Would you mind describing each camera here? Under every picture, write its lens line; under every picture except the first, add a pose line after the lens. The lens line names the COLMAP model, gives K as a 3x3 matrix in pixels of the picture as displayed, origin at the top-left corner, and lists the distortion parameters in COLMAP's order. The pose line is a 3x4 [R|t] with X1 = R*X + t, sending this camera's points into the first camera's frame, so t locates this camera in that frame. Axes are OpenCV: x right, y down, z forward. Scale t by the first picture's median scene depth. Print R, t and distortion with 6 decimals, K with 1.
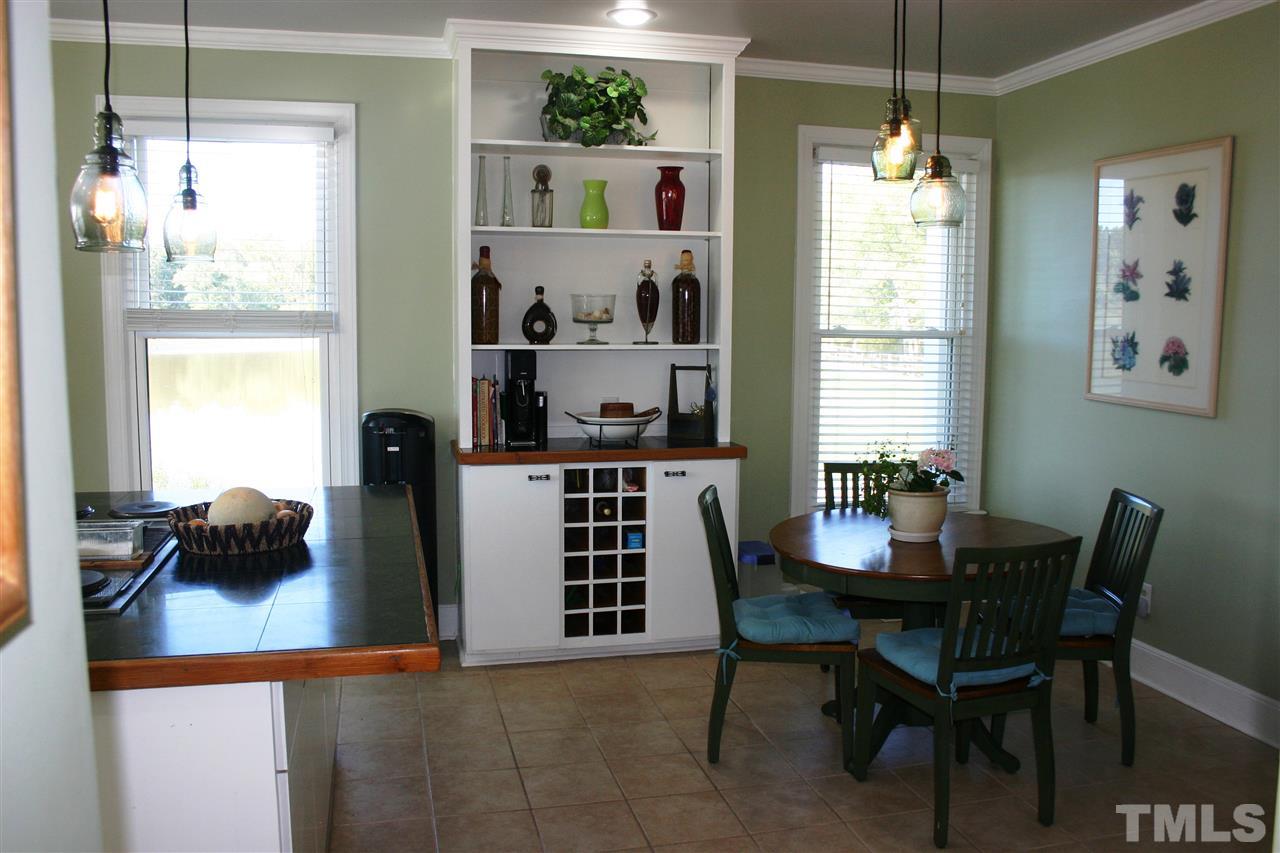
lens RADIAL K [[1071.5, 0, 643.2], [0, 1071.5, 415.5], [0, 0, 1]] dist [-0.042301, 0.027944]
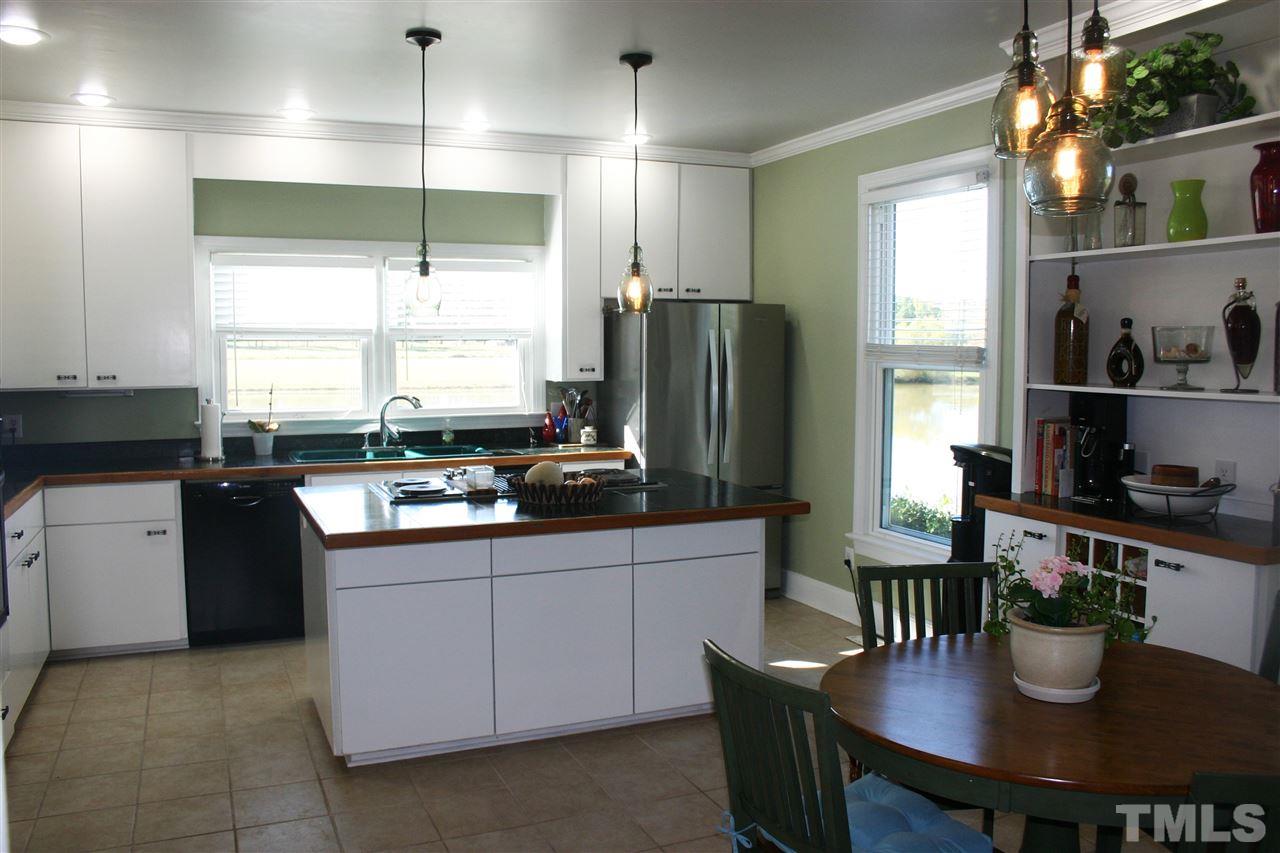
lens RADIAL K [[1071.5, 0, 643.1], [0, 1071.5, 433.9], [0, 0, 1]] dist [-0.042301, 0.027944]
pose [[0.157032, 0.074907, -0.984749, 0.665541], [-0.093441, 0.993773, 0.060693, -0.045375], [0.983163, 0.082485, 0.163054, 0.495582]]
